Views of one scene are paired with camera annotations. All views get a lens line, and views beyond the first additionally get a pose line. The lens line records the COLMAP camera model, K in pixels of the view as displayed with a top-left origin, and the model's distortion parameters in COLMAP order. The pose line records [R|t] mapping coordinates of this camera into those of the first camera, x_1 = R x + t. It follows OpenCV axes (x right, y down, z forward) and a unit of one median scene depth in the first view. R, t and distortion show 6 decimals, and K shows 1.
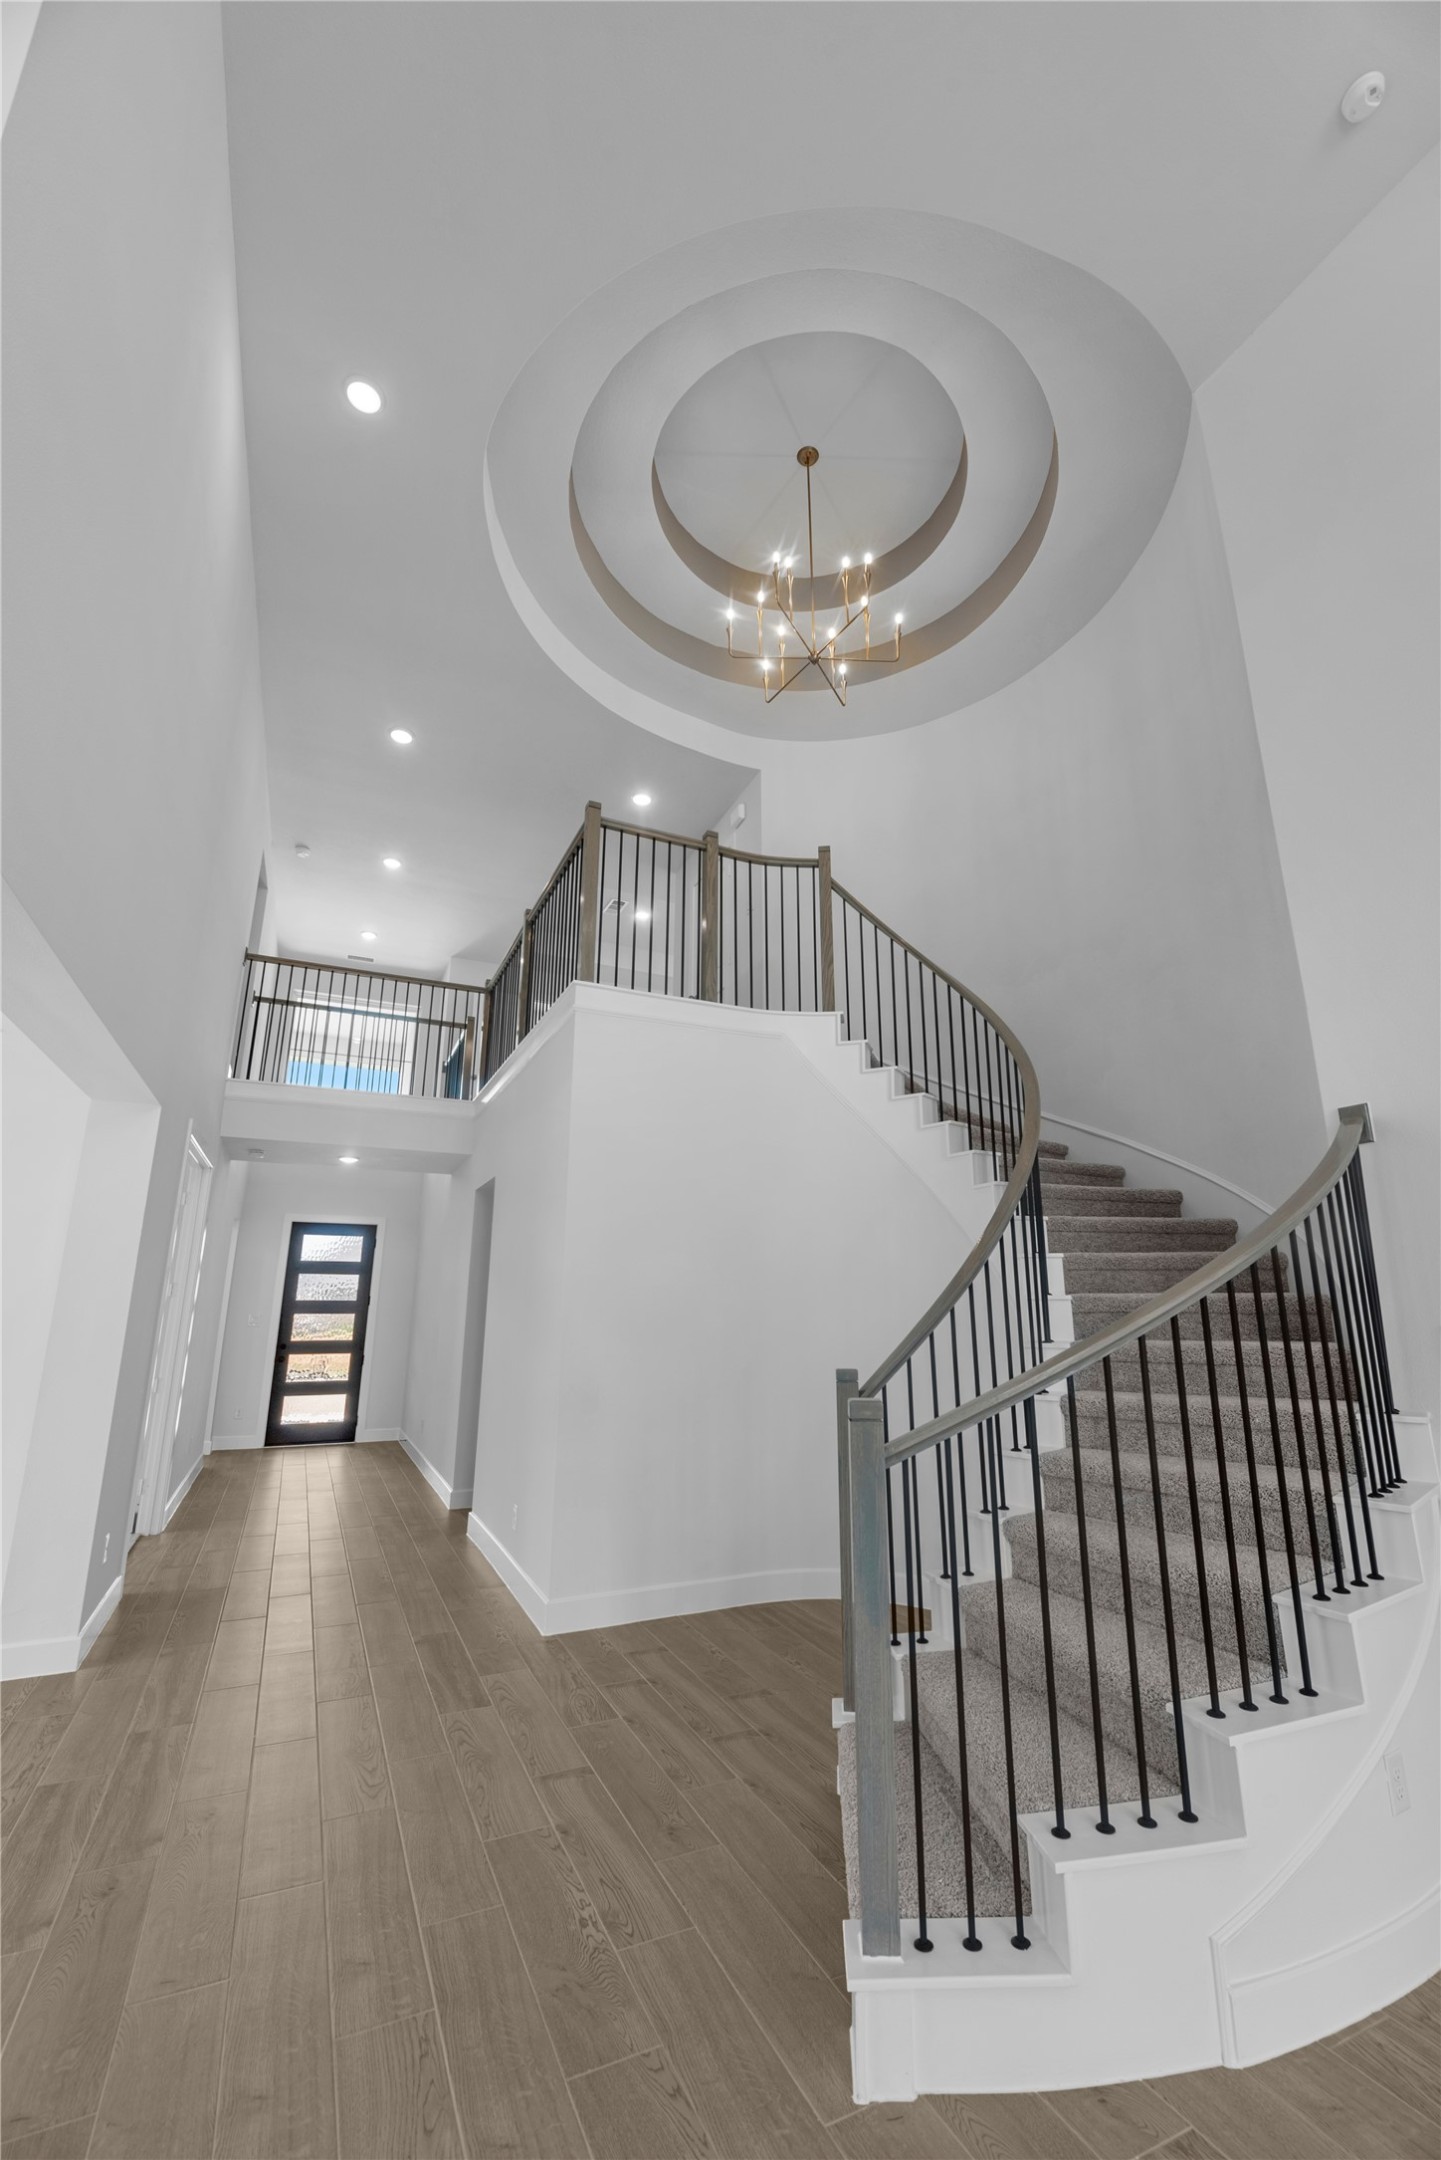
lens RADIAL K [[918.6, 0, 759.7], [0, 918.6, 1074.5], [0, 0, 1]] dist [-0.001616, -0.000056]
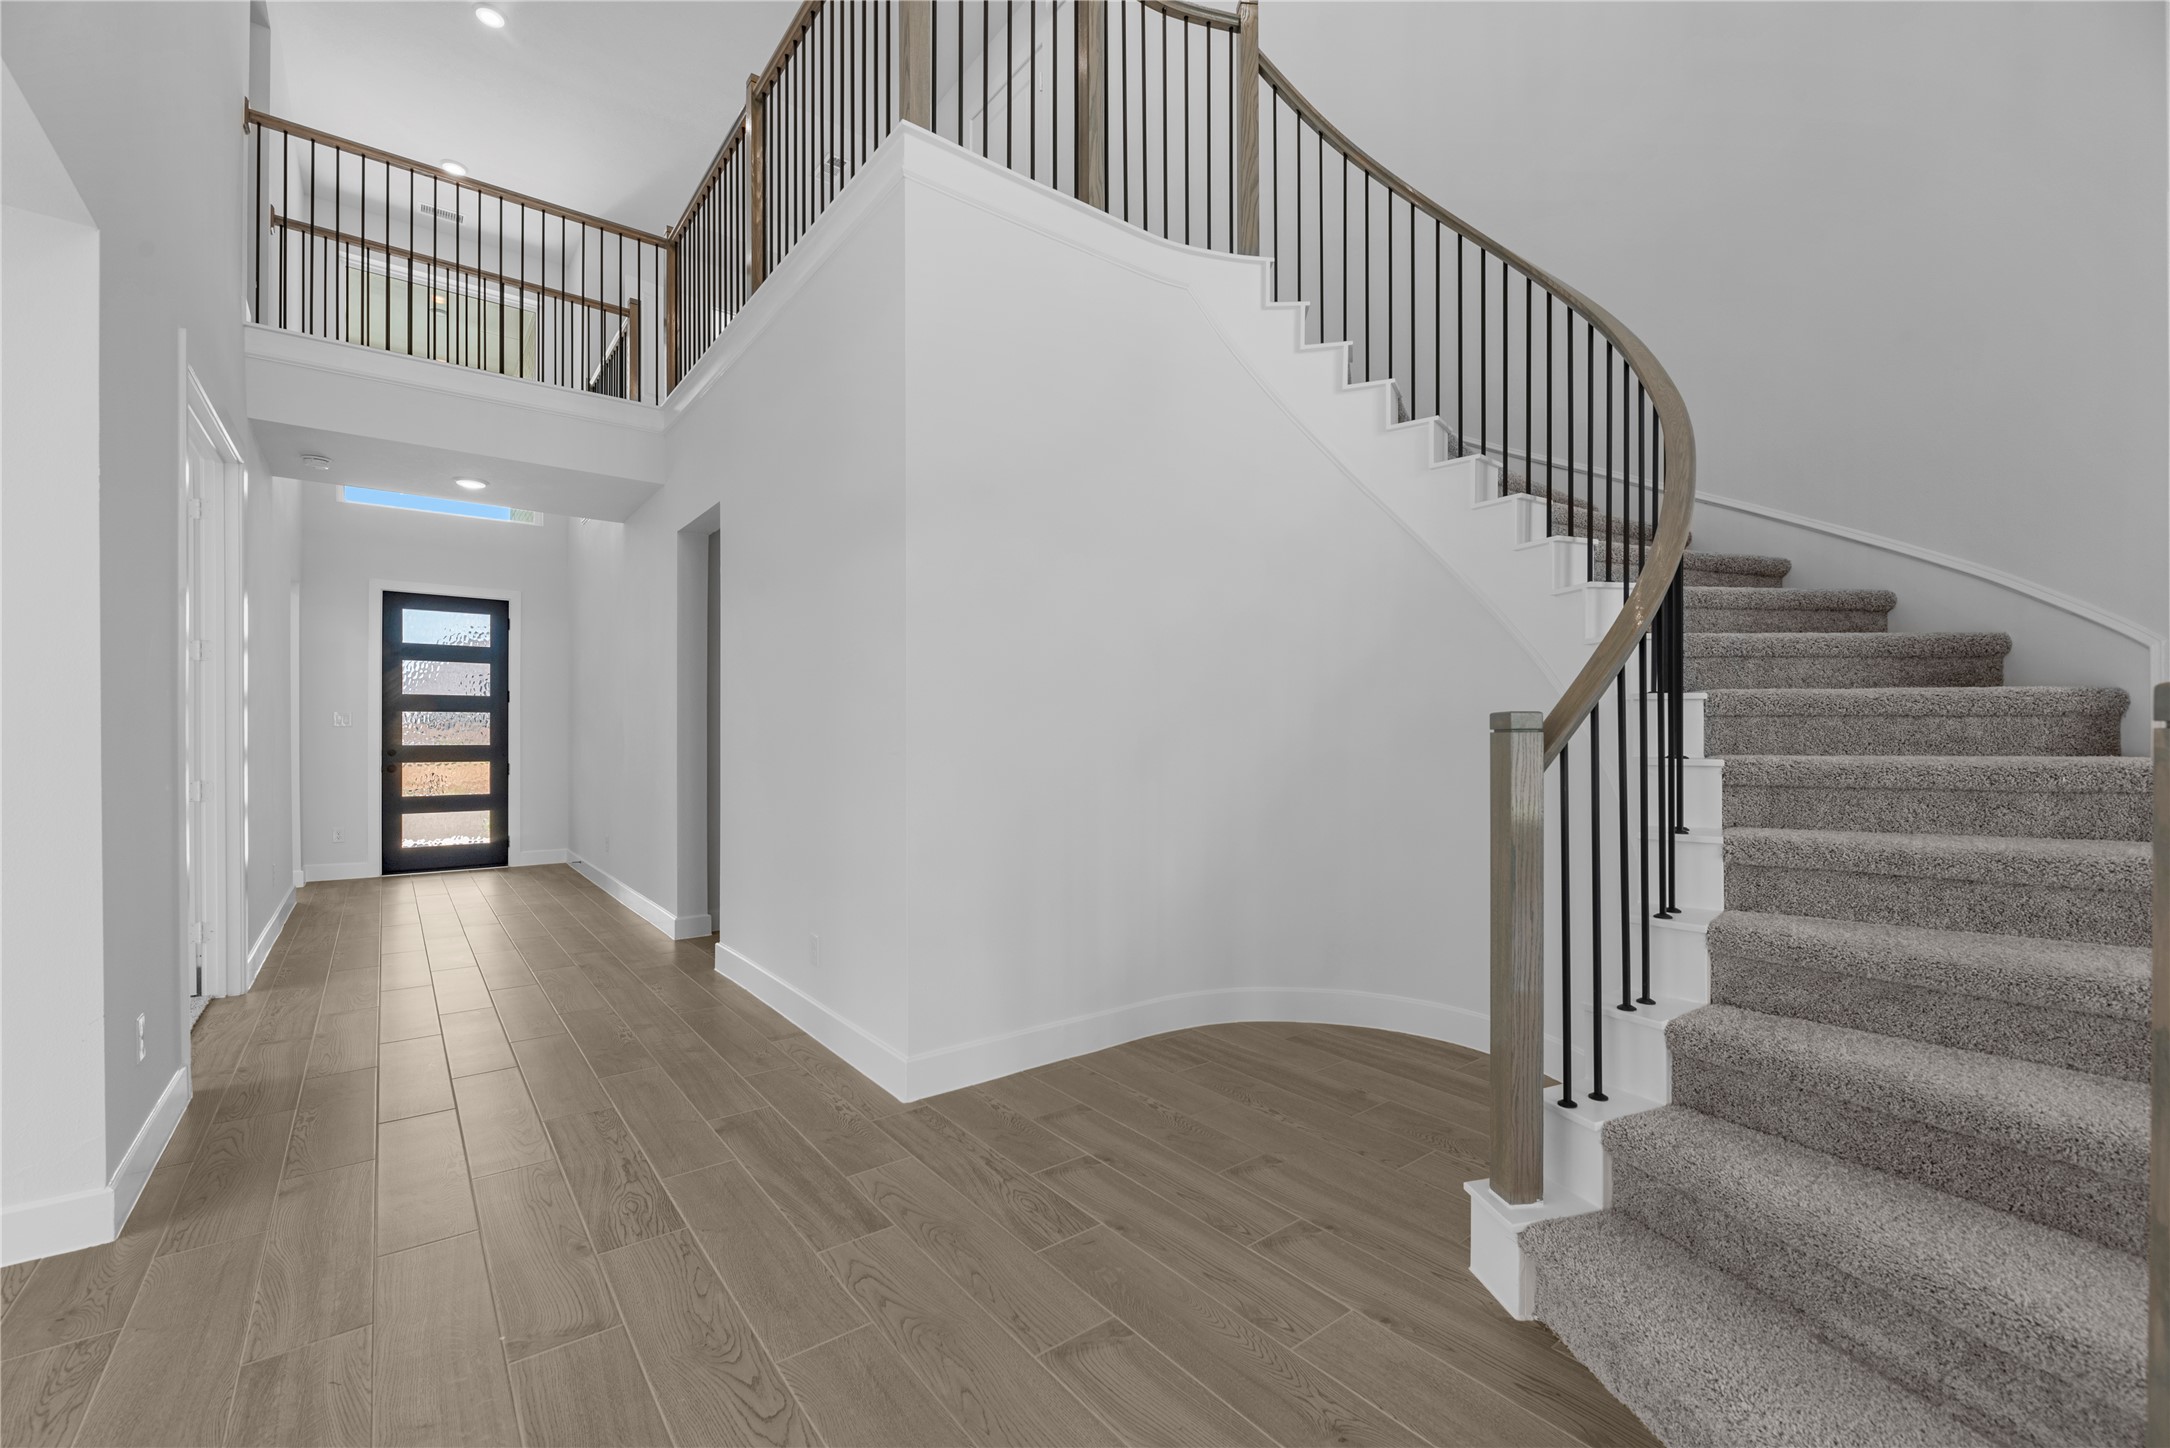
lens RADIAL K [[936.0, 0, 1124.5], [0, 936.0, 728.4], [0, 0, 1]] dist [-0.000979, -0.000681]
pose [[0.976744, -0.001726, 0.214401, -0.171492], [-0.050796, 0.969636, 0.239220, 0.113578], [-0.208303, -0.244548, 0.946998, 0.267366]]
